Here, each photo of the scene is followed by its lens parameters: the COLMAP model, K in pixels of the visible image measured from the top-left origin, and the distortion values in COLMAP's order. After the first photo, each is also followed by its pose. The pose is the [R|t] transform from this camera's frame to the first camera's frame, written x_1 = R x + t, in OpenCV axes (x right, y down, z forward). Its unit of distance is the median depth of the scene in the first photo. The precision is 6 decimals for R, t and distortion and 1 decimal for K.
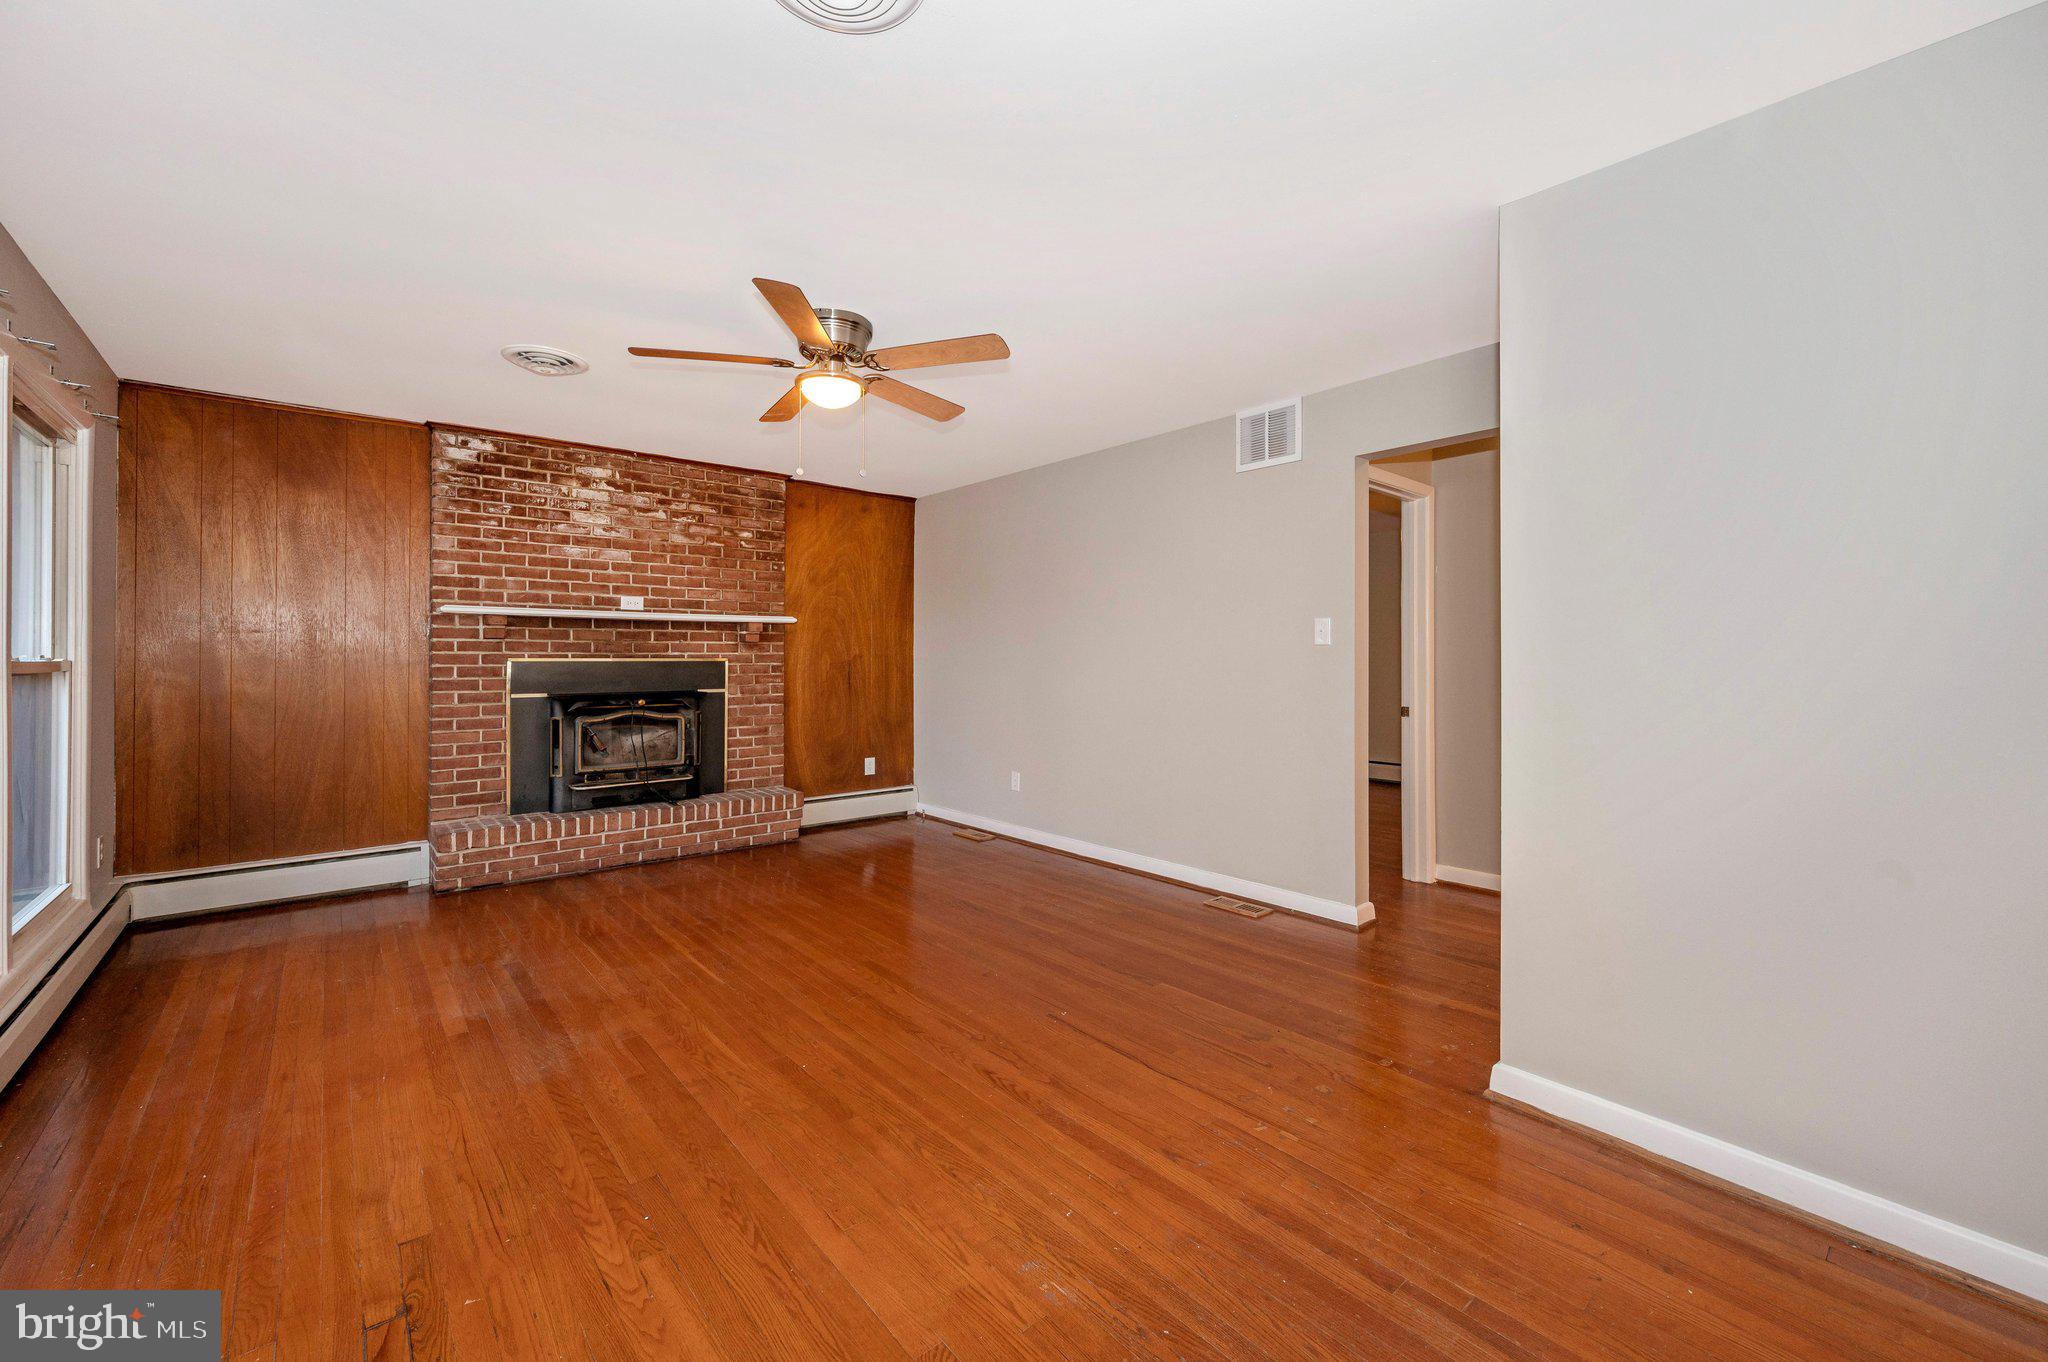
lens RADIAL K [[805.5, 0, 1024.0], [0, 805.5, 681.0], [0, 0, 1]] dist [0.002411, 0.000042]
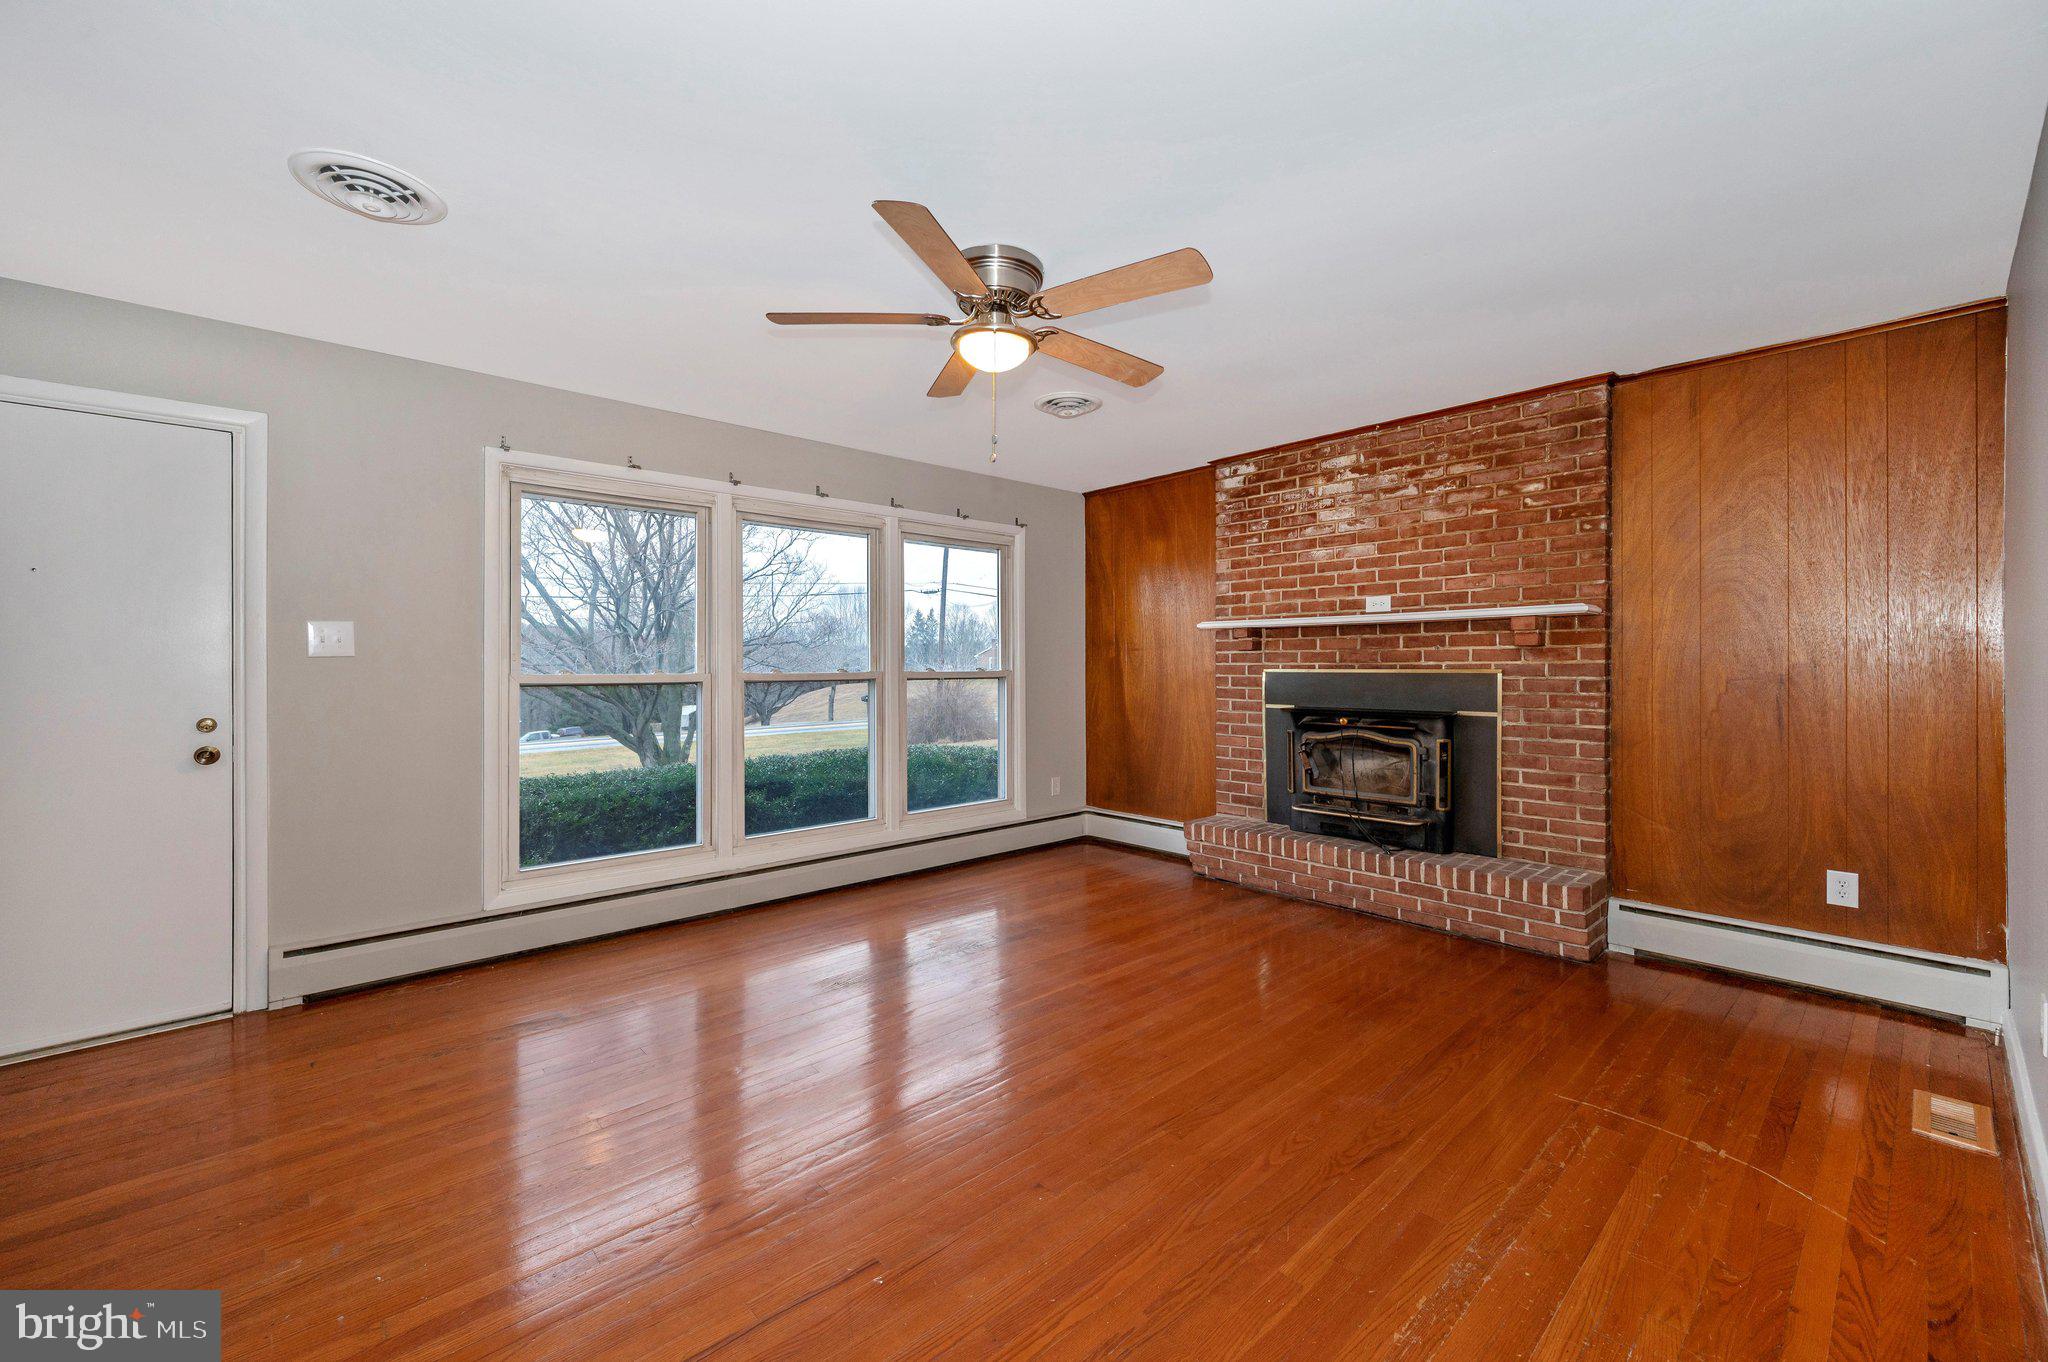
lens RADIAL K [[818.0, 0, 1022.0], [0, 818.0, 674.9], [0, 0, 1]] dist [0.002024, -0.000036]
pose [[0.046838, 0.009396, -0.998858, 0.375372], [-0.027207, 0.999597, 0.008127, -0.020209], [0.998532, 0.026796, 0.047075, 0.625137]]
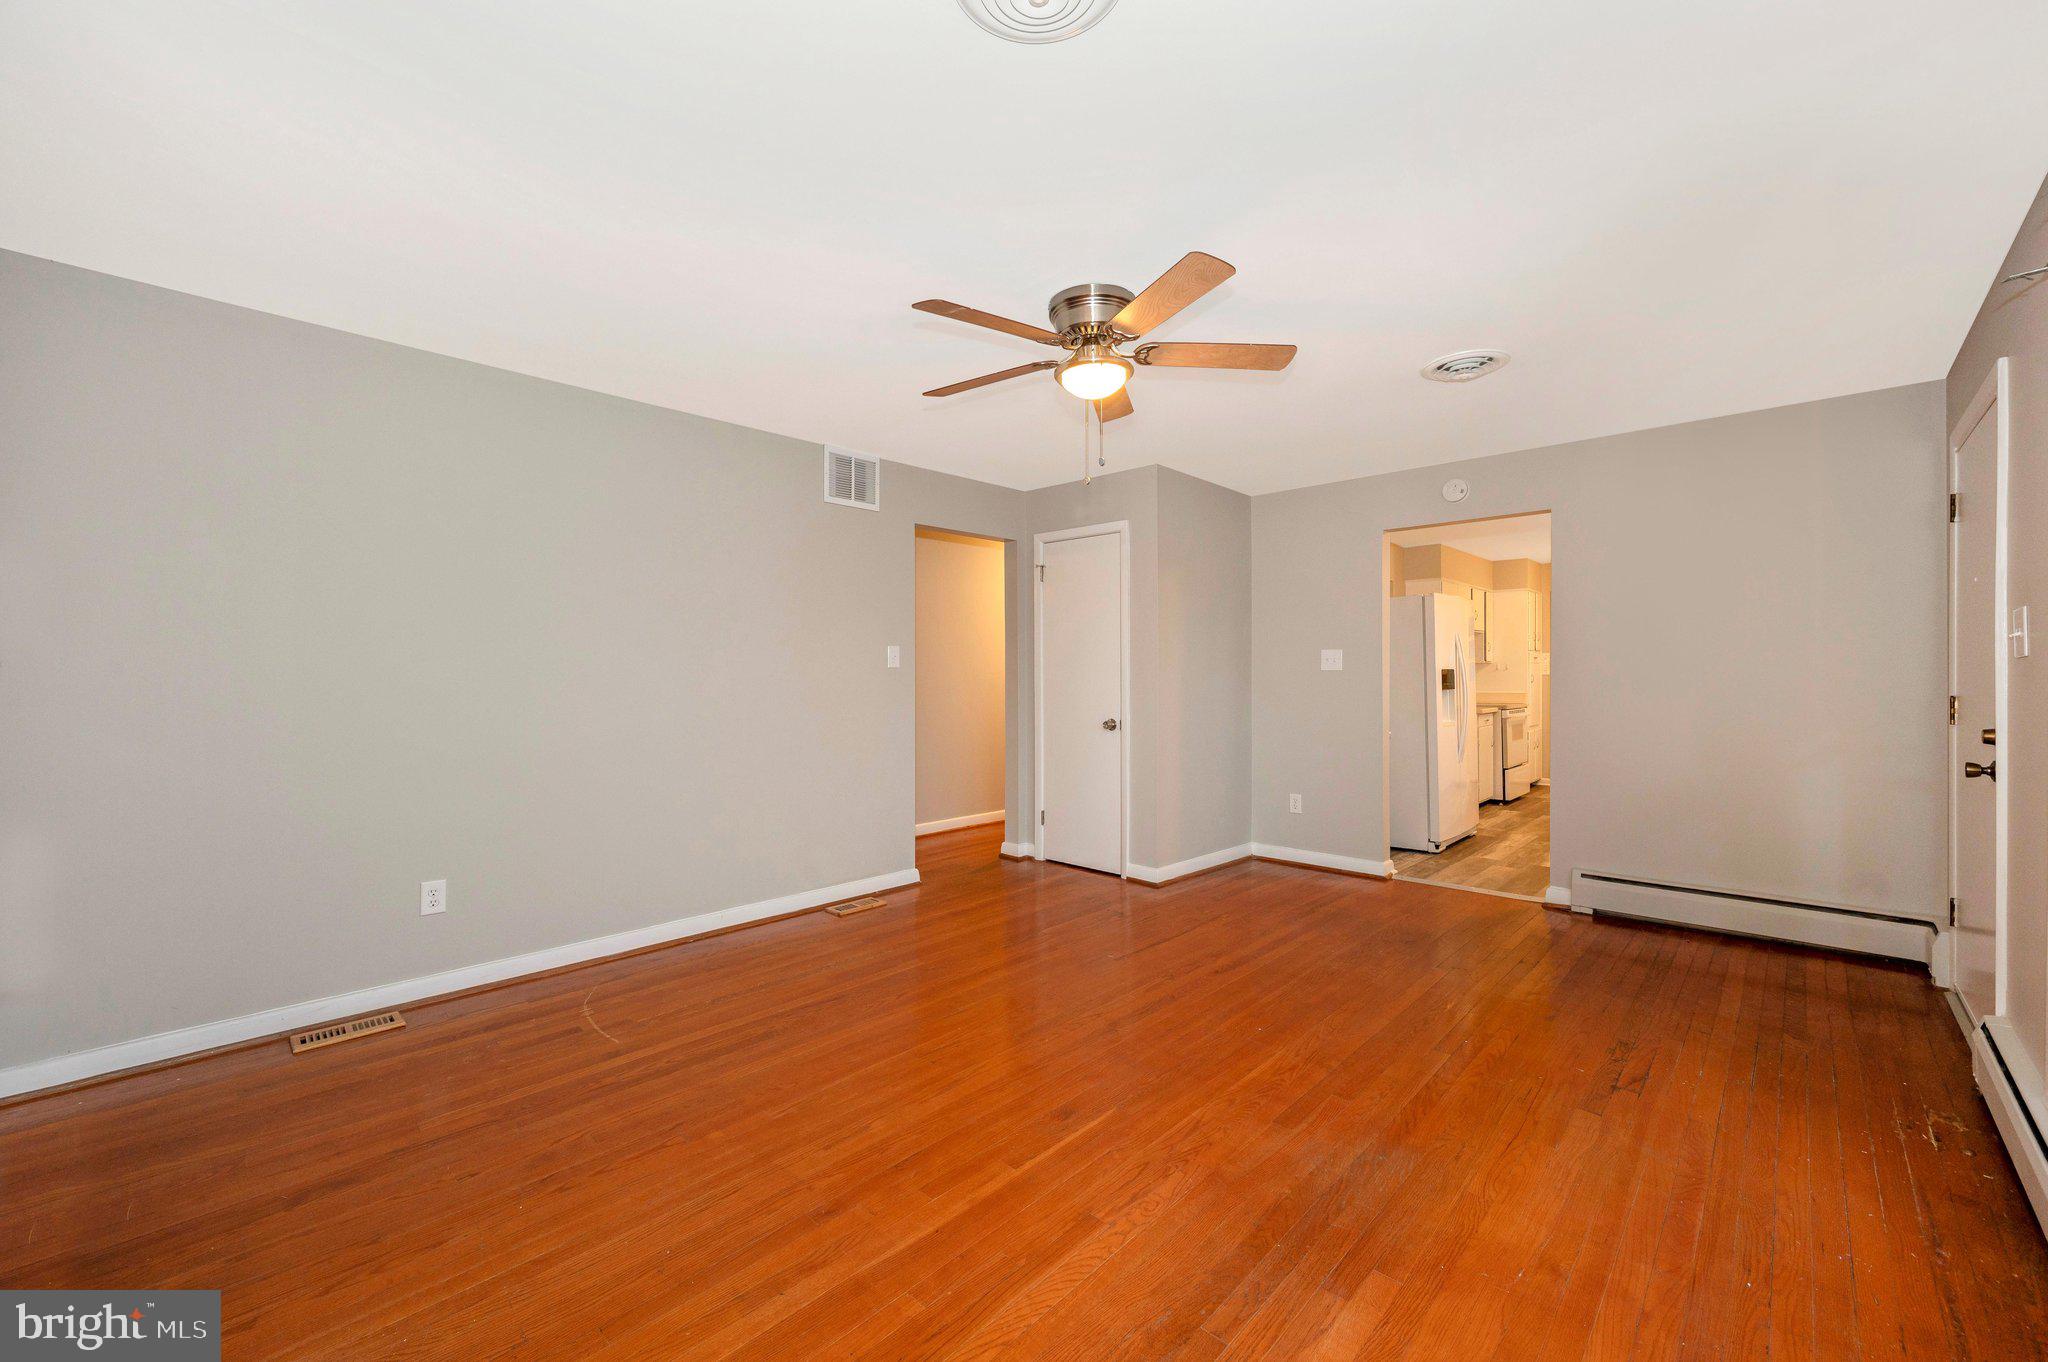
lens RADIAL K [[823.5, 0, 1033.8], [0, 823.5, 663.8], [0, 0, 1]] dist [0.002071, 0.000144]
pose [[-0.108370, 0.012104, 0.994037, -0.723116], [0.028152, 0.999562, -0.009102, -0.023399], [-0.993712, 0.026998, -0.108663, 0.730893]]
